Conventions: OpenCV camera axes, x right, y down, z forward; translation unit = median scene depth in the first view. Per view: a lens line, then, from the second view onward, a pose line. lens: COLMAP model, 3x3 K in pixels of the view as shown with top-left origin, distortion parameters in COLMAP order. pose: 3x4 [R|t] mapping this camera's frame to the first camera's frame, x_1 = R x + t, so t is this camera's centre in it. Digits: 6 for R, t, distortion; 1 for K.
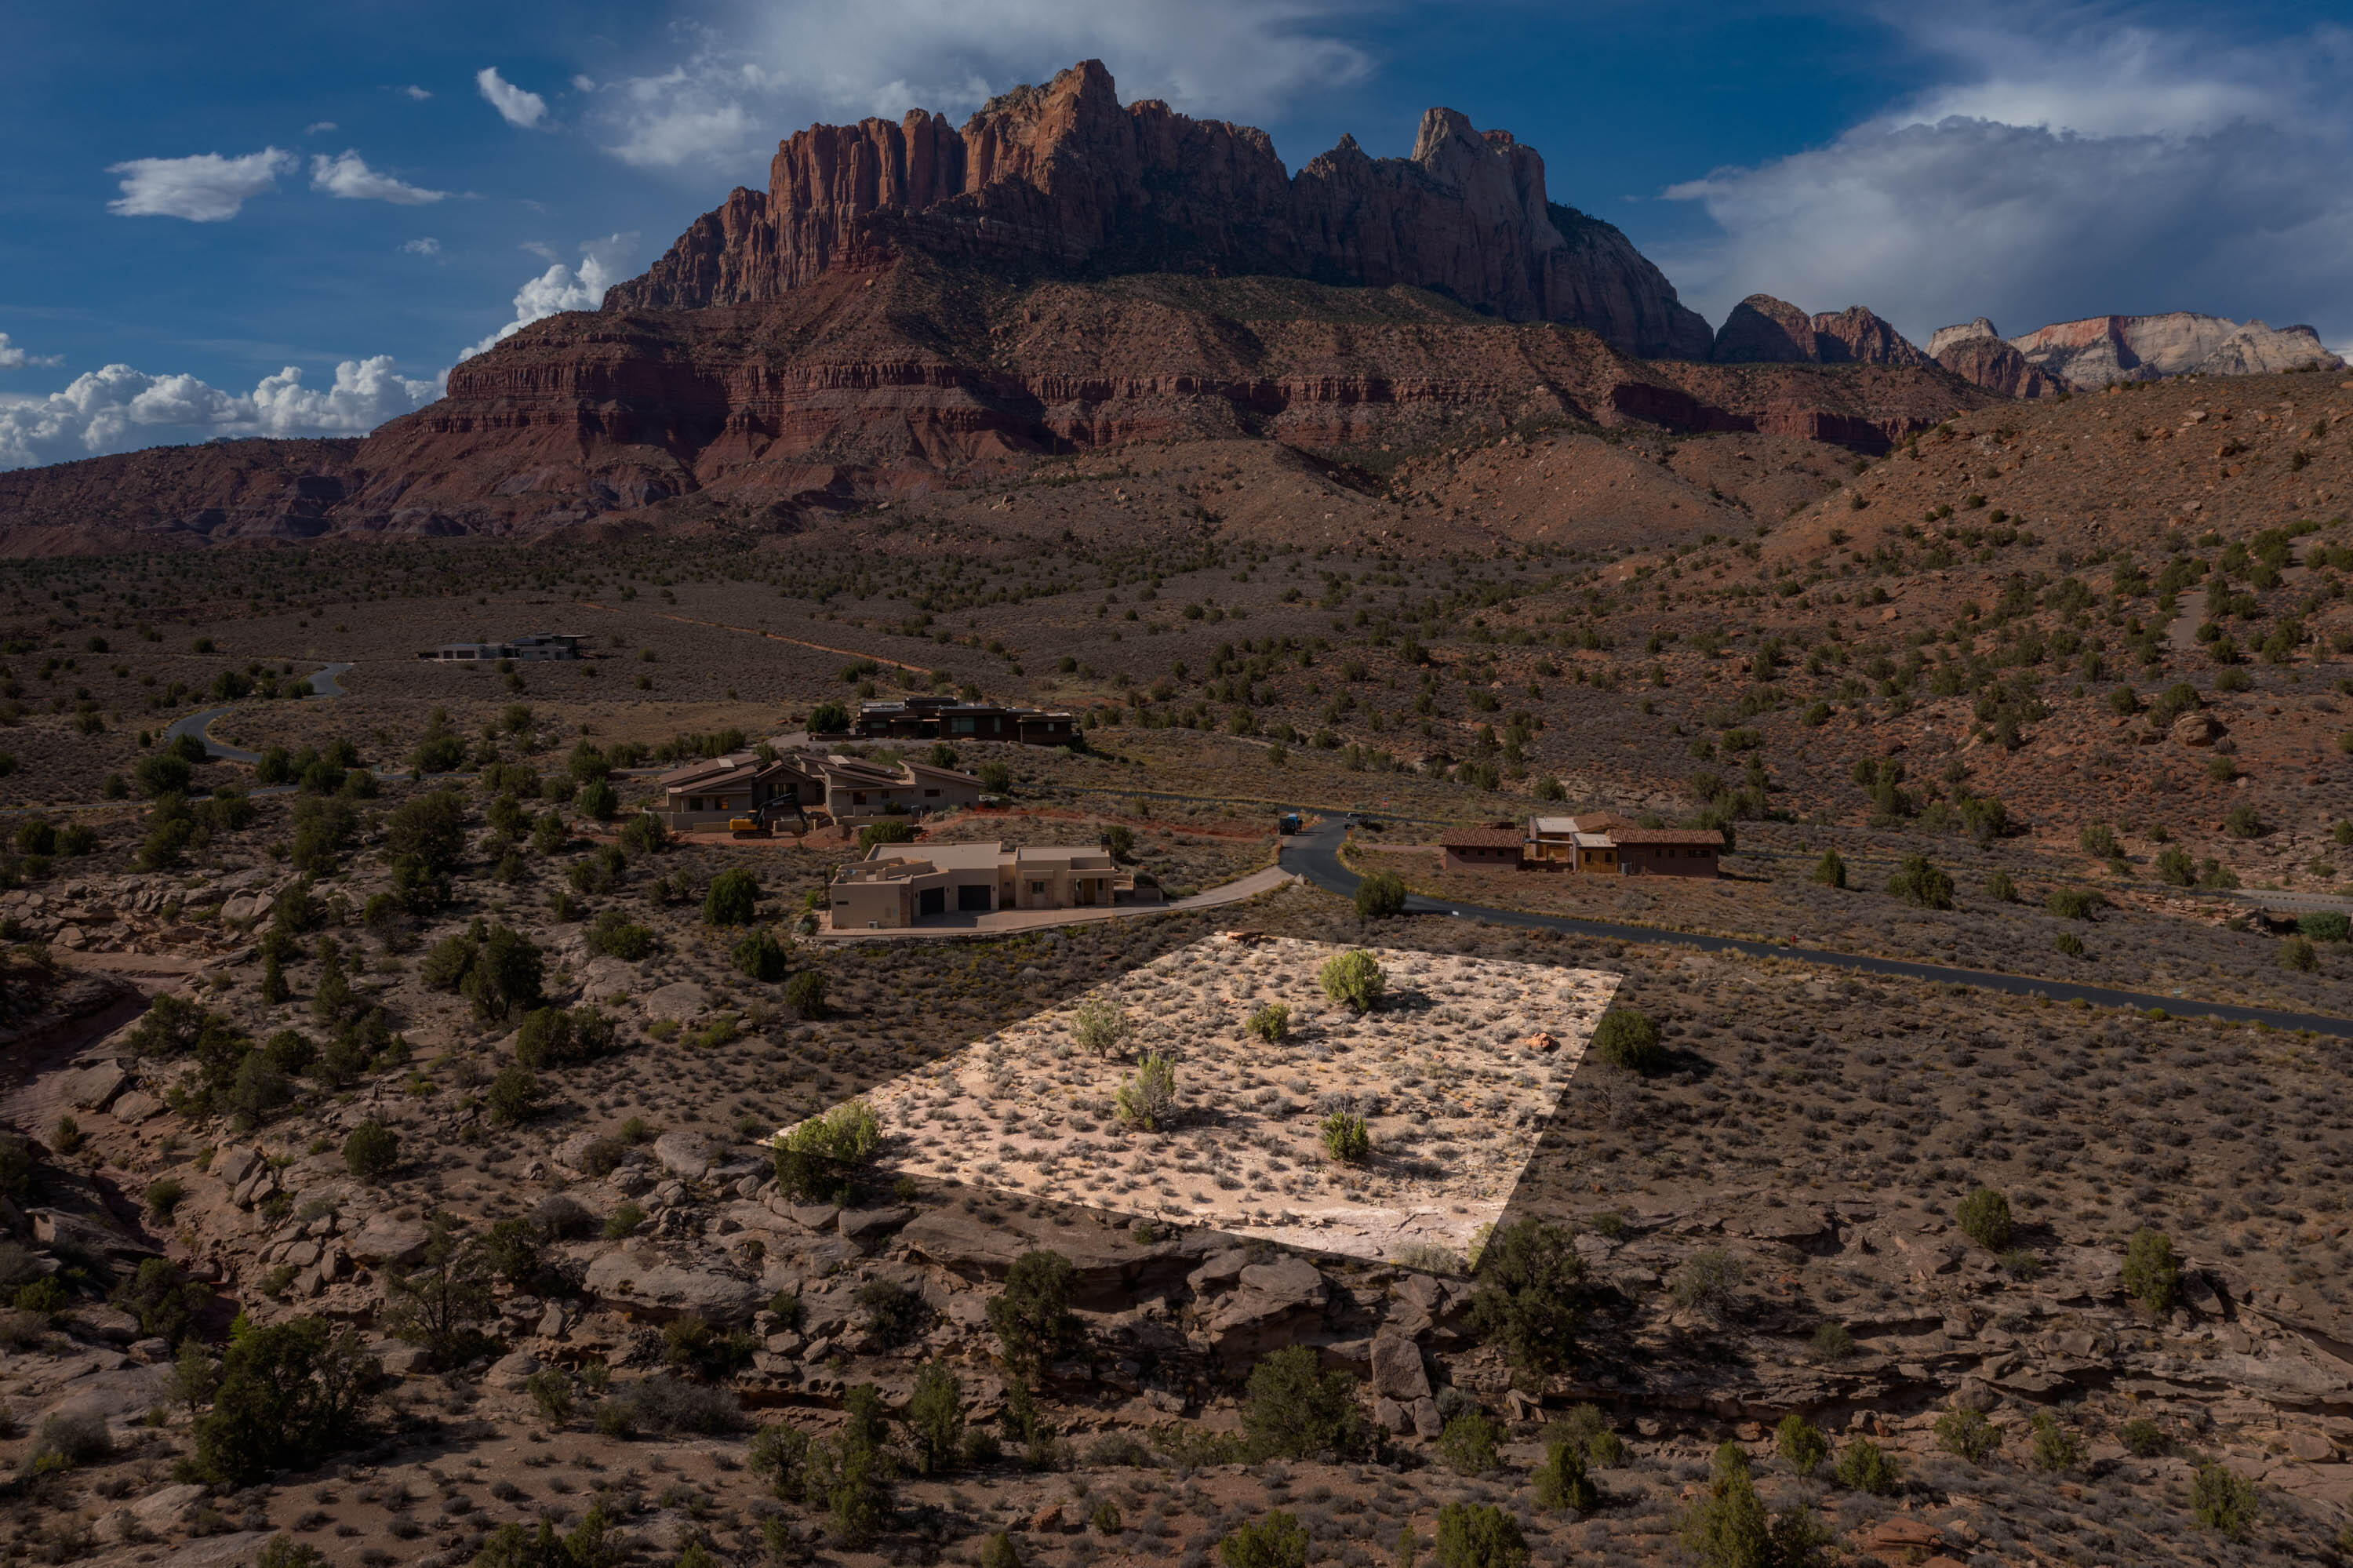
lens RADIAL K [[1889.9, 0, 1175.1], [0, 1889.9, 764.6], [0, 0, 1]] dist [-0.021674, 0.008775]
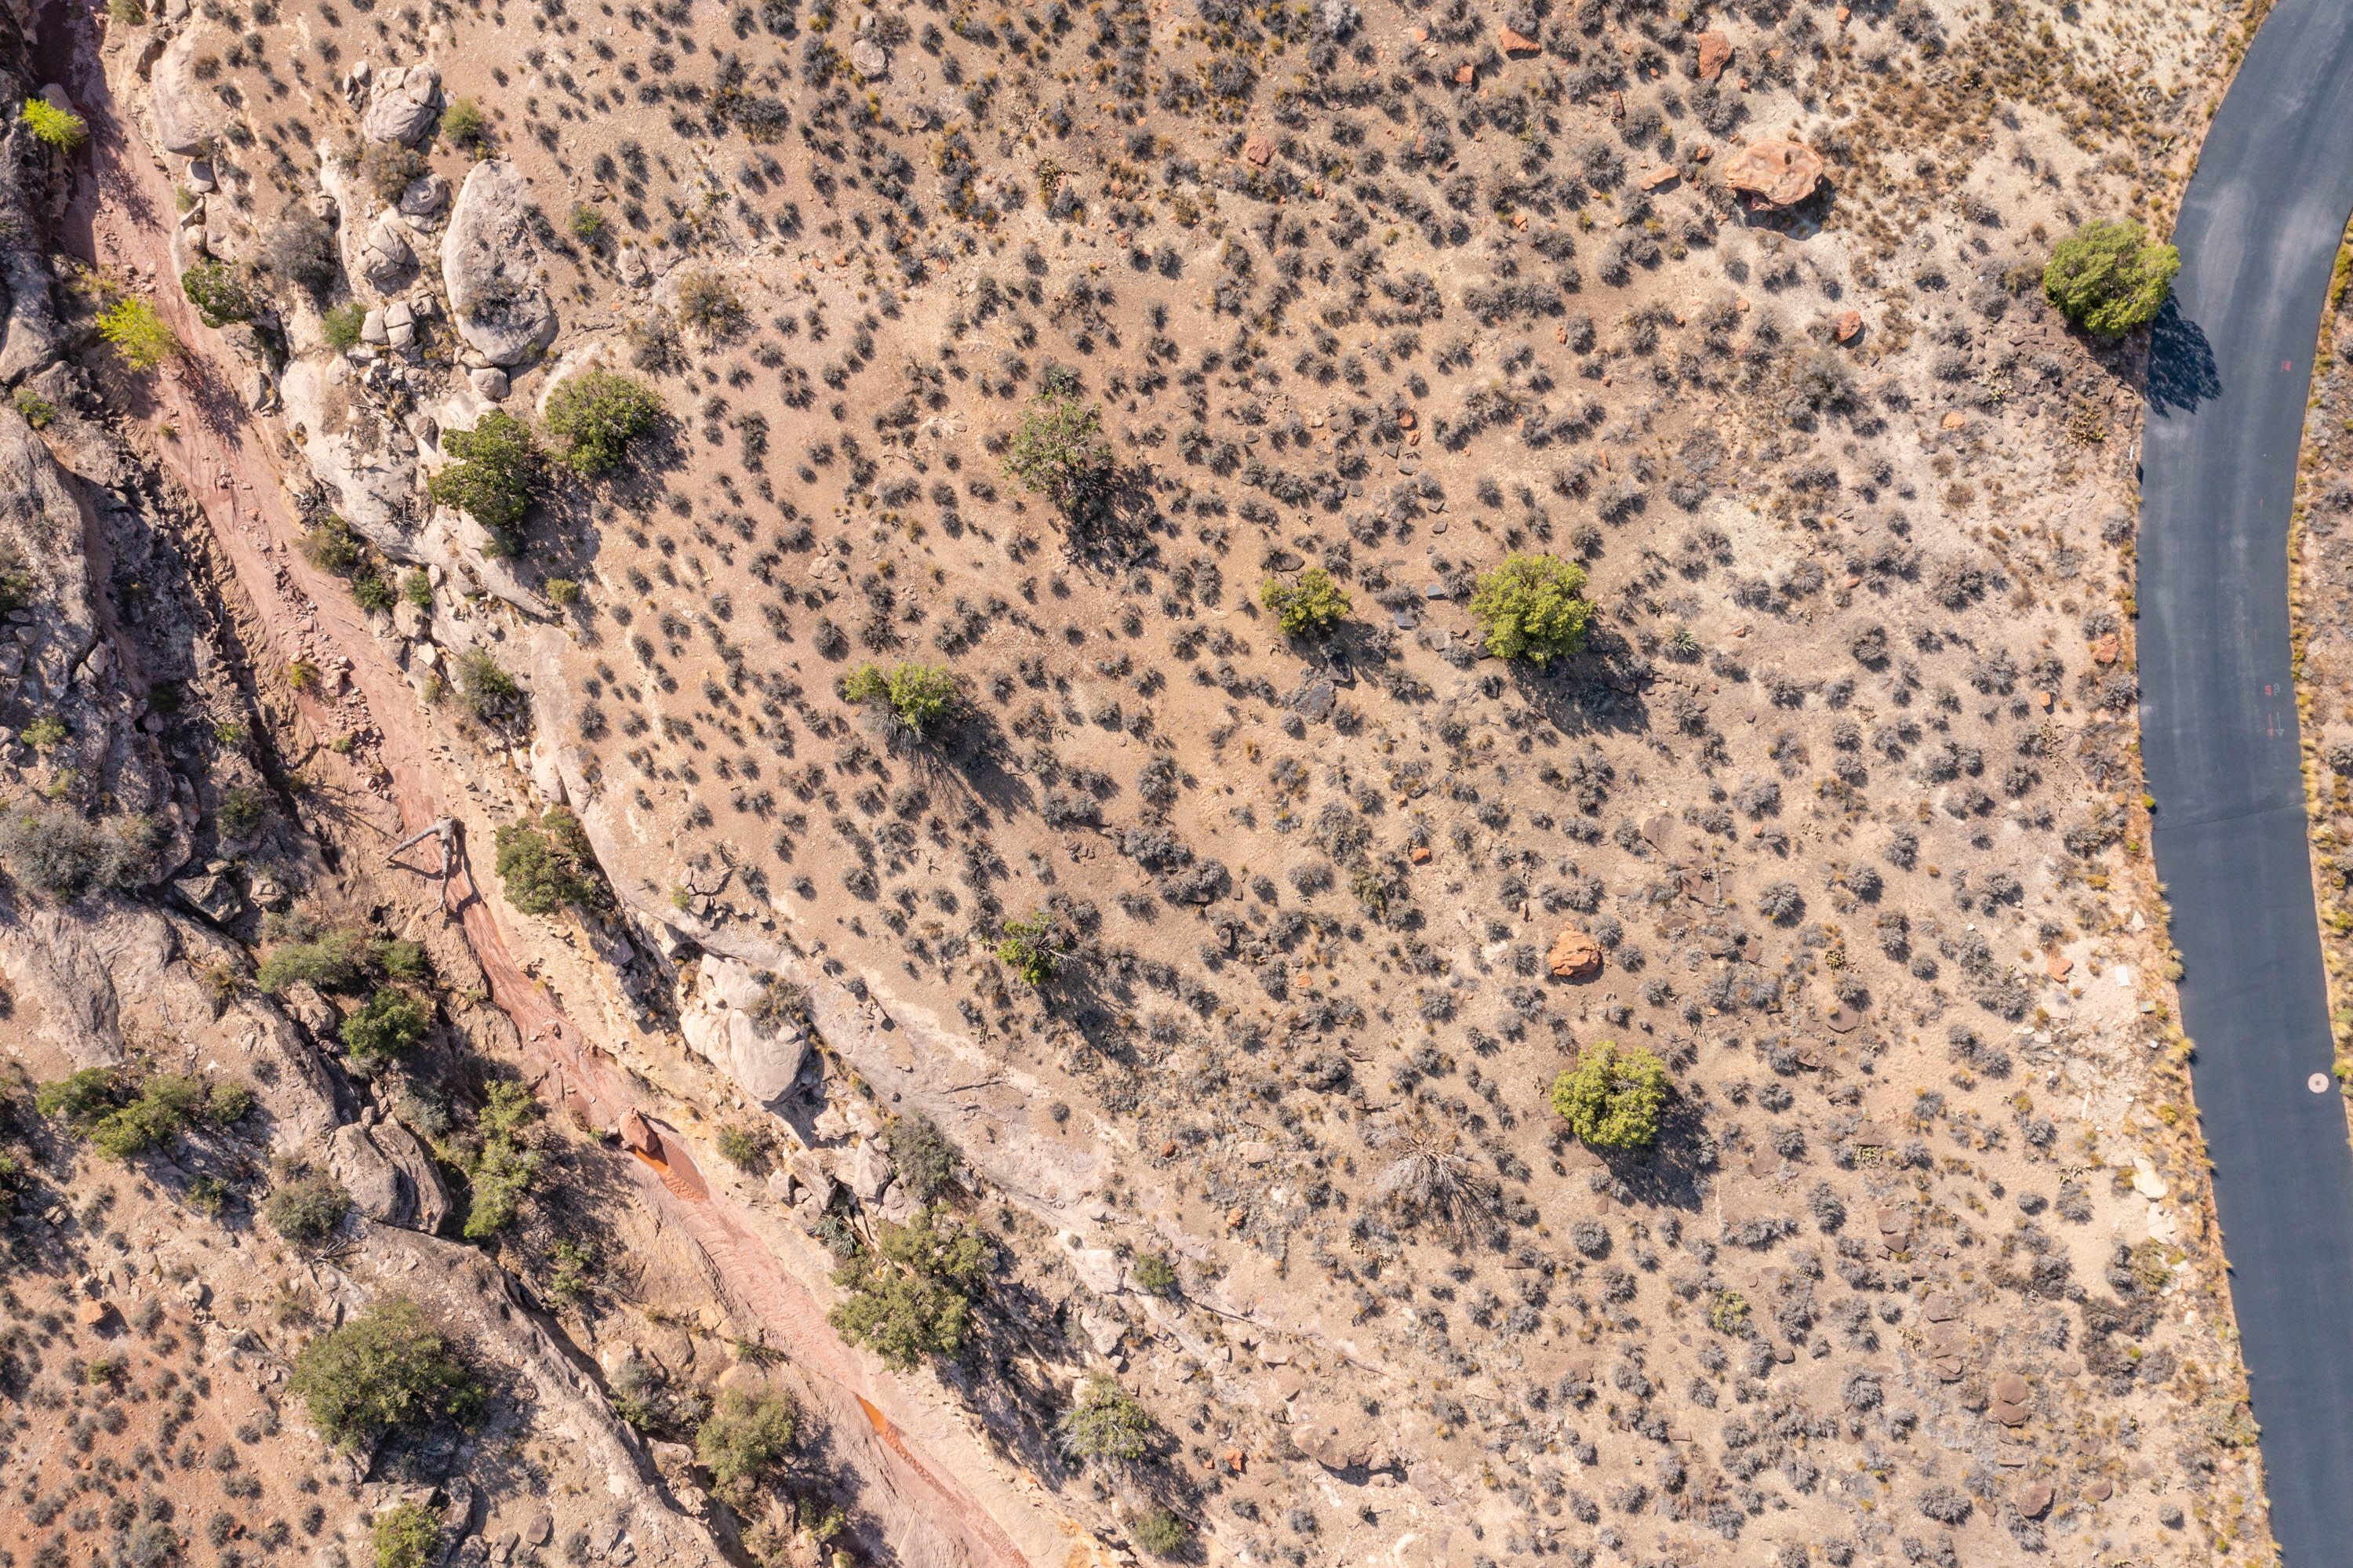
lens RADIAL K [[1889.9, 0, 1175.1], [0, 1889.9, 764.6], [0, 0, 1]] dist [-0.021674, 0.008775]
pose [[0.649516, 0.760267, -0.011063, 0.044093], [-0.061153, 0.066737, 0.995895, -0.295851], [0.757884, -0.646173, 0.089839, 0.574207]]
